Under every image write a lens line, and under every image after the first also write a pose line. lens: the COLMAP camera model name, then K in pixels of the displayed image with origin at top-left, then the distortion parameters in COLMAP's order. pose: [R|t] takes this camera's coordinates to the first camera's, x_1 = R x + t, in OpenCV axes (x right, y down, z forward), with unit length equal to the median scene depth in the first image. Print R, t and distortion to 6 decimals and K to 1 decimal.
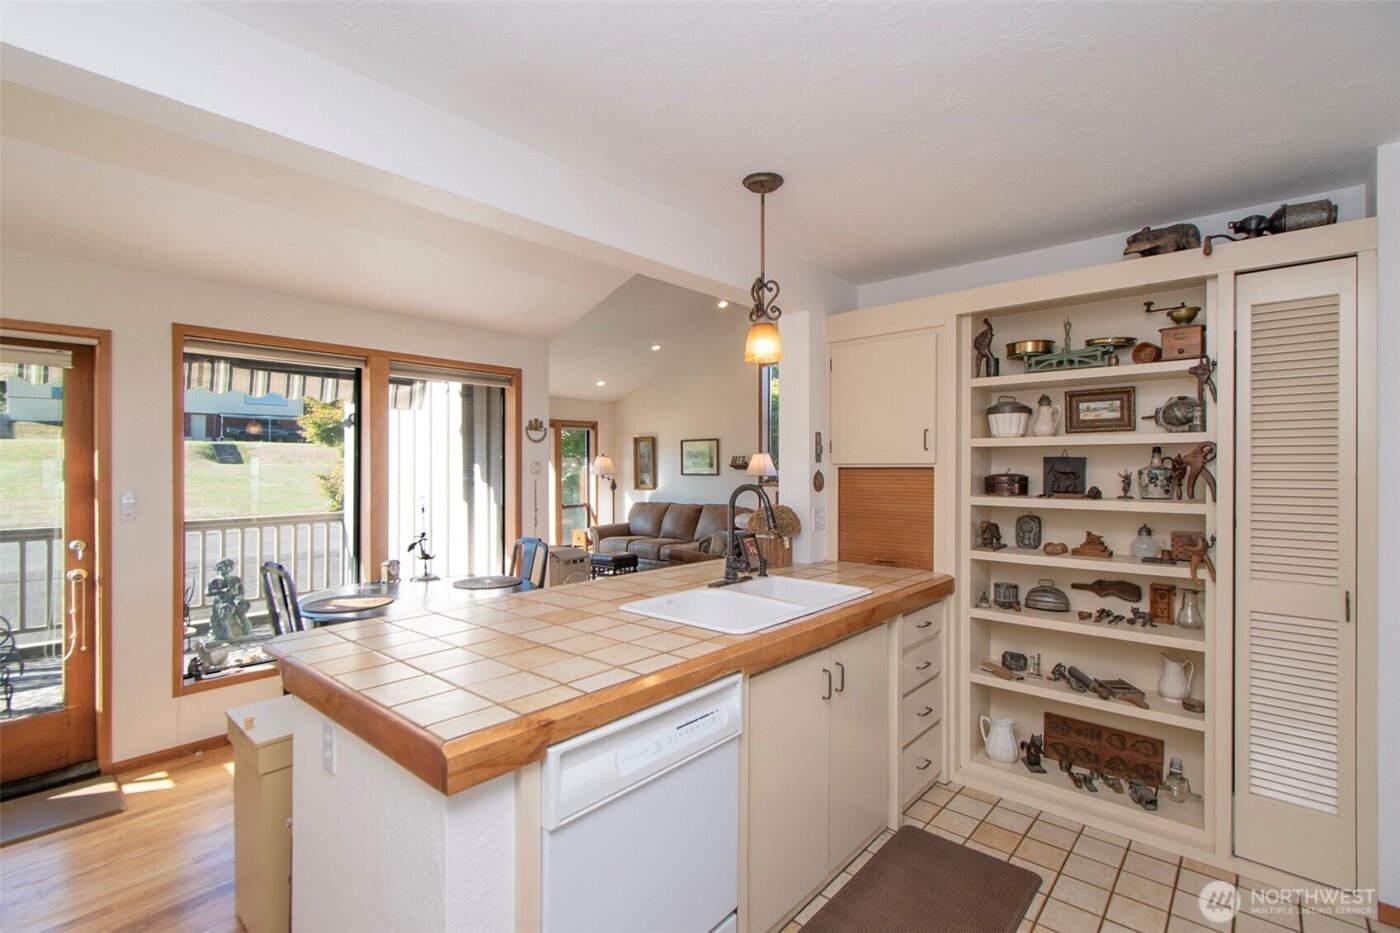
lens RADIAL K [[601.3, 0, 681.4], [0, 601.3, 461.8], [0, 0, 1]] dist [0.002459, -0.002750]
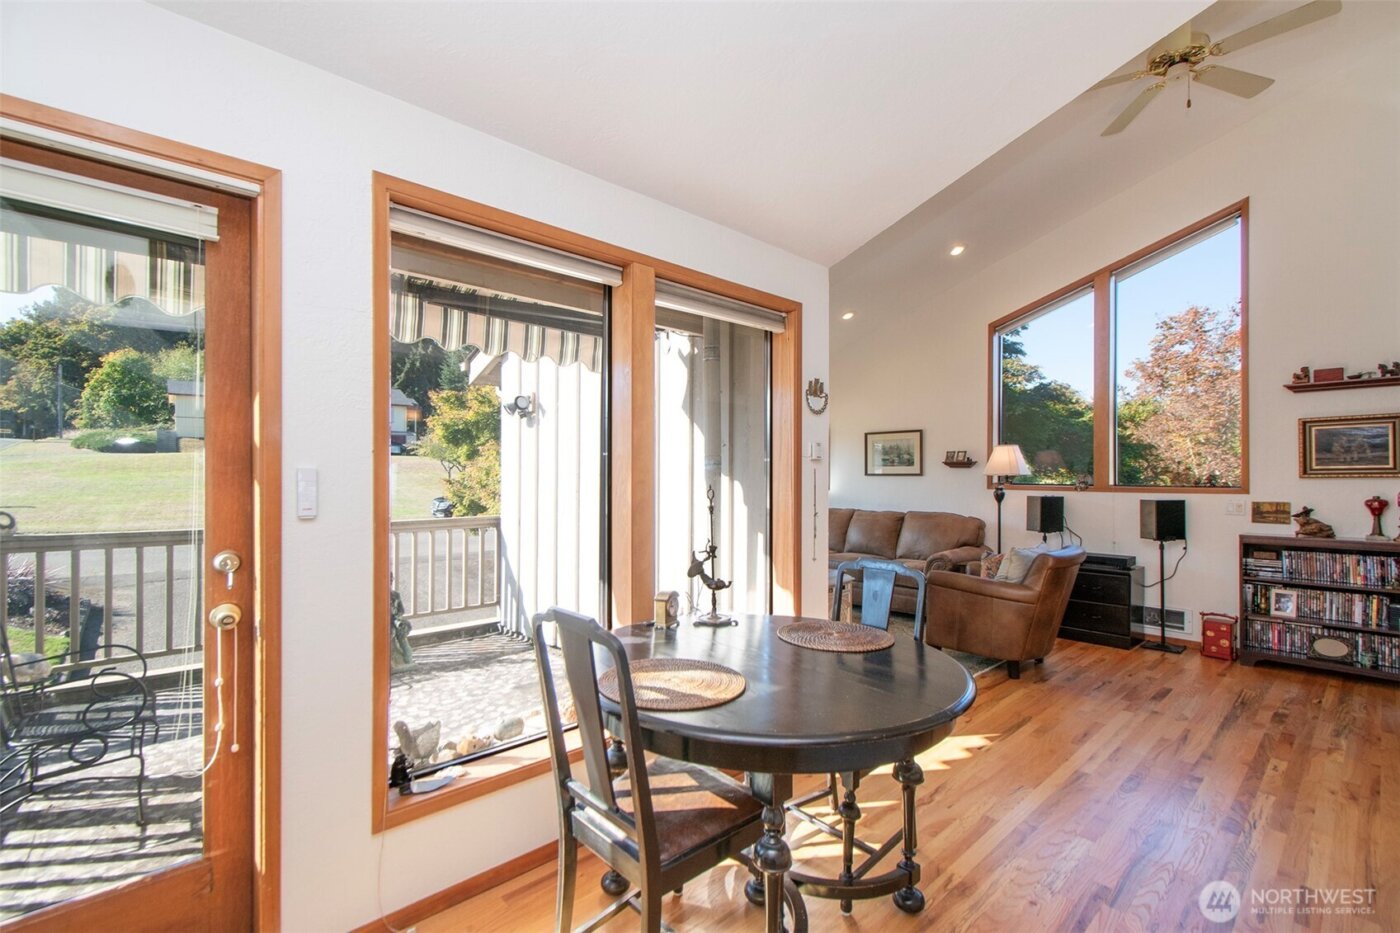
lens RADIAL K [[694.2, 0, 723.8], [0, 694.2, 462.1], [0, 0, 1]] dist [0.000256, -0.000406]
pose [[0.986151, 0.000798, -0.165847, -0.305598], [-0.000809, 1.000000, 0.000006, 0.030793], [0.165847, 0.000128, 0.986152, 0.304724]]
